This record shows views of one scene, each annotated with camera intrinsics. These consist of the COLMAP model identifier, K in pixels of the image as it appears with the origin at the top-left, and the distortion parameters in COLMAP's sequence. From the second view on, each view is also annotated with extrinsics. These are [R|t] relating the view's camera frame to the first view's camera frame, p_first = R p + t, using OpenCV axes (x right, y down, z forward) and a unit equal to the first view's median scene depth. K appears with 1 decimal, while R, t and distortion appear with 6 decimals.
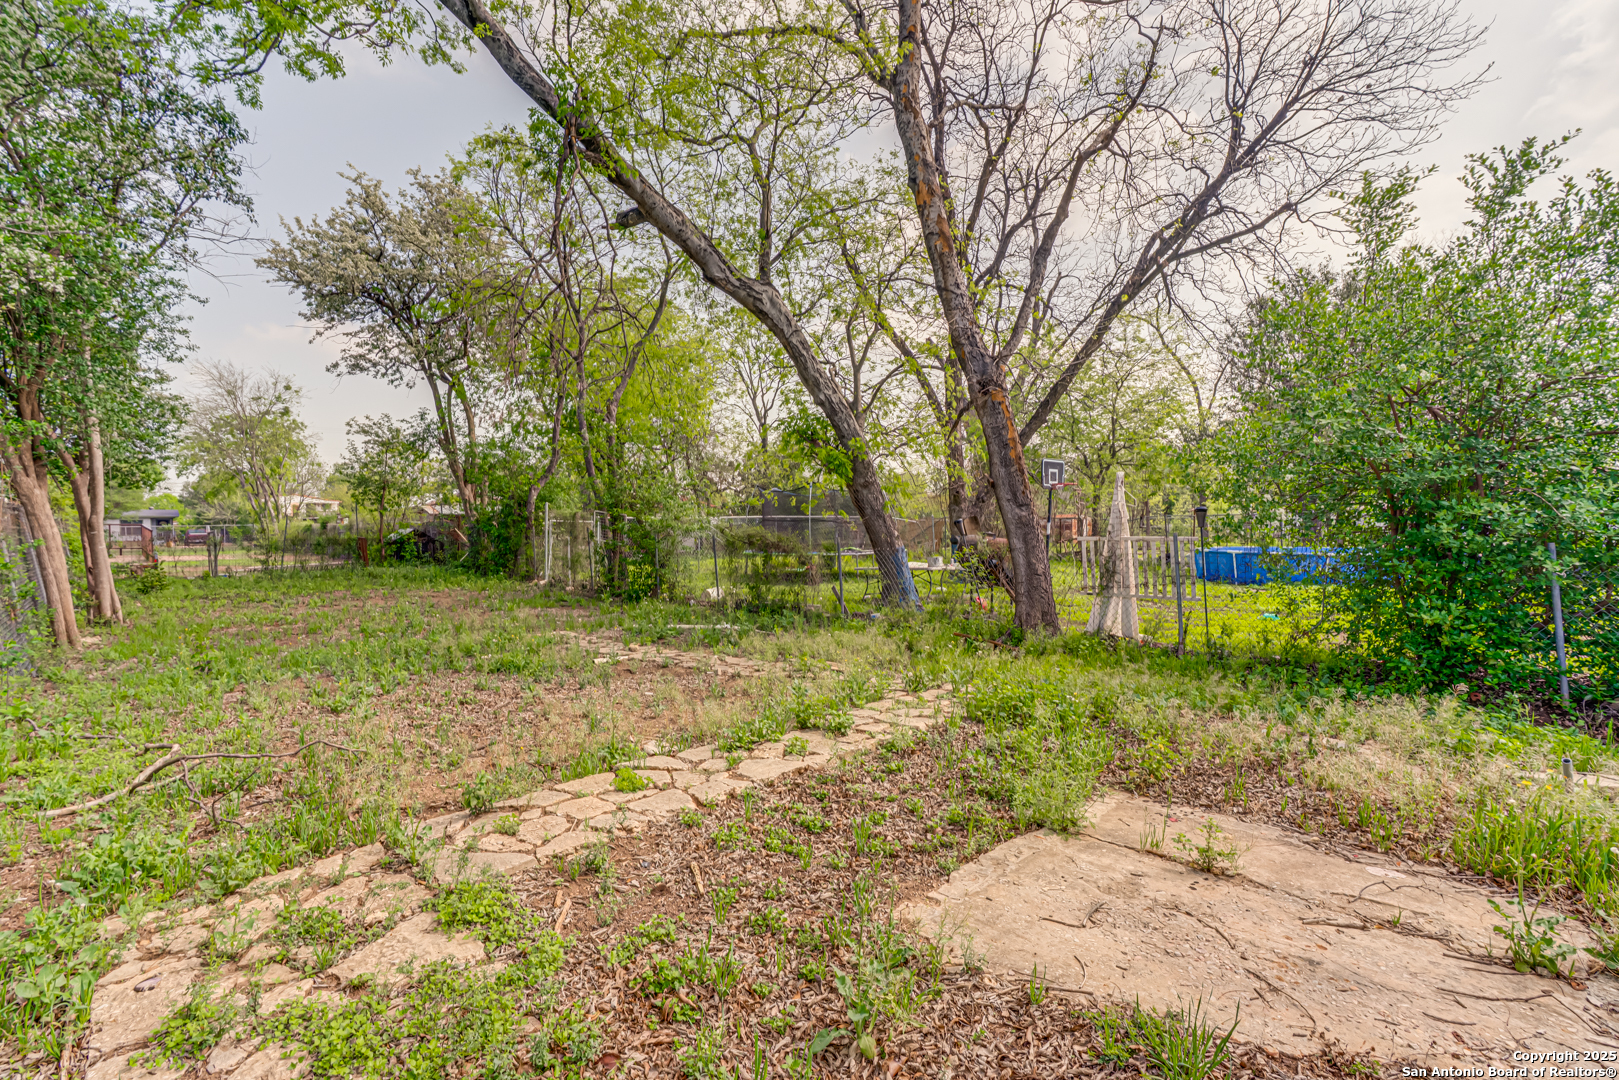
lens RADIAL K [[726.8, 0, 809.5], [0, 726.8, 540.0], [0, 0, 1]] dist [-0.023499, 0.001088]
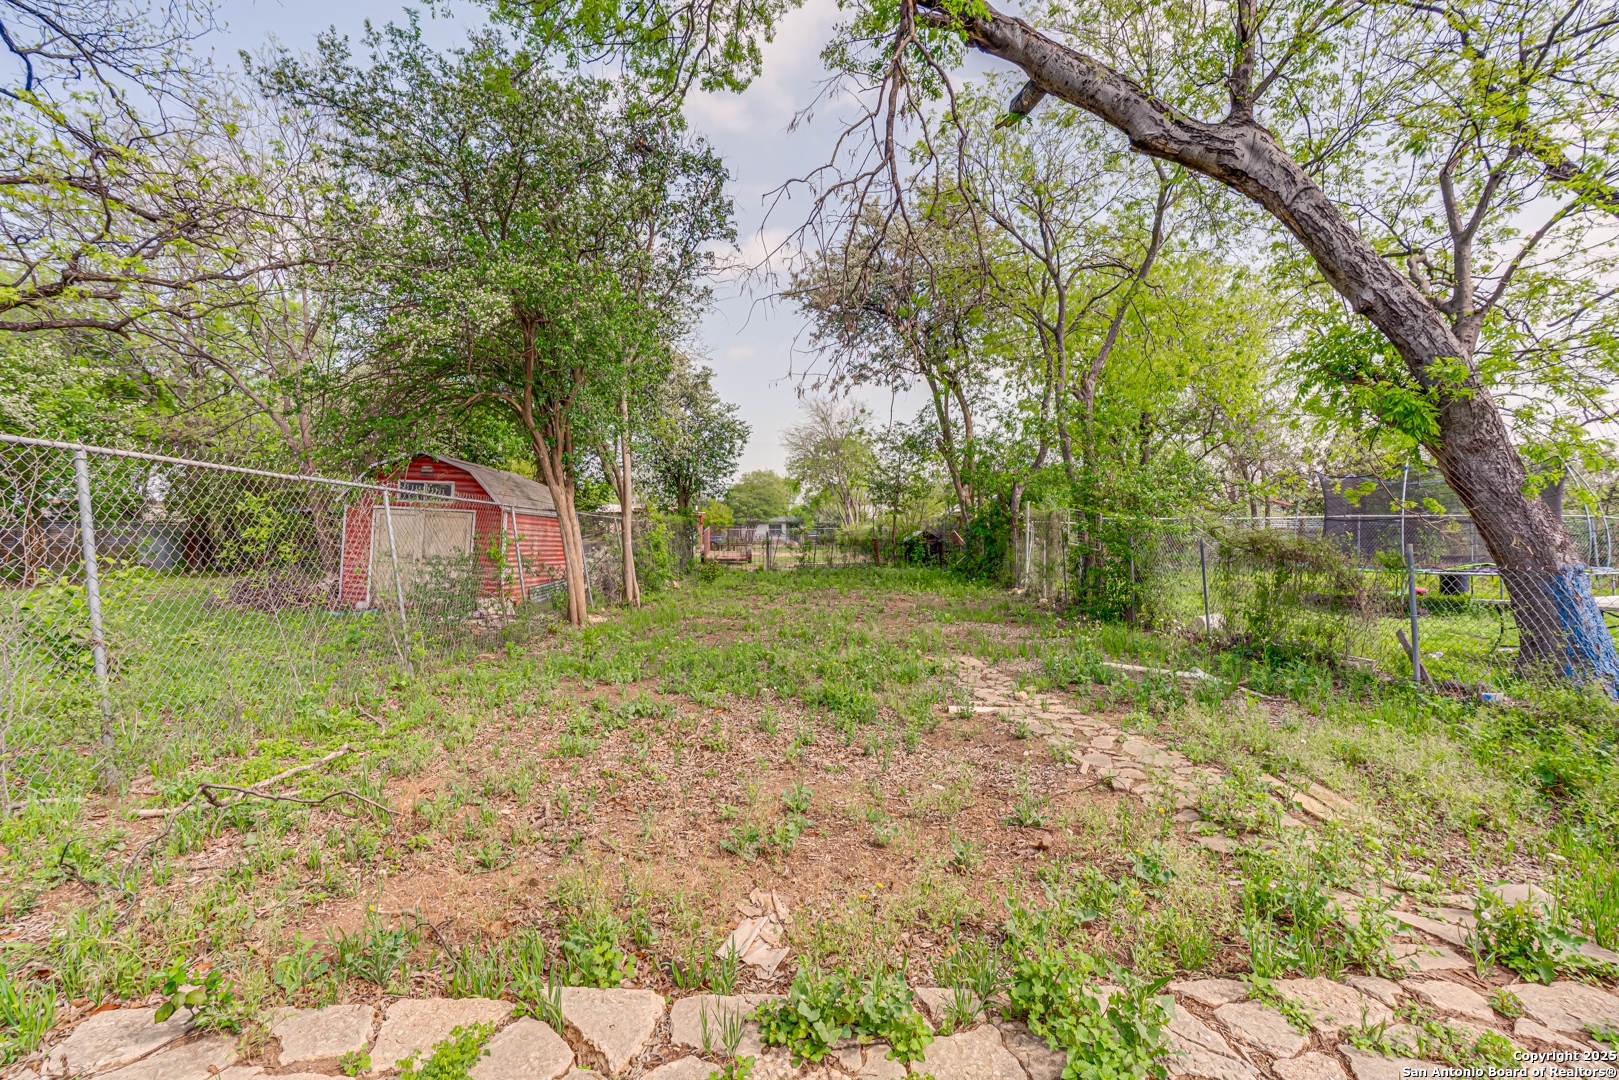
lens RADIAL K [[726.8, 0, 809.5], [0, 726.8, 540.0], [0, 0, 1]] dist [-0.023499, 0.001088]
pose [[0.731415, 0.011919, -0.681829, 0.065241], [-0.016455, 0.999865, -0.000172, 0.000451], [0.681734, 0.011345, 0.731512, 0.238777]]
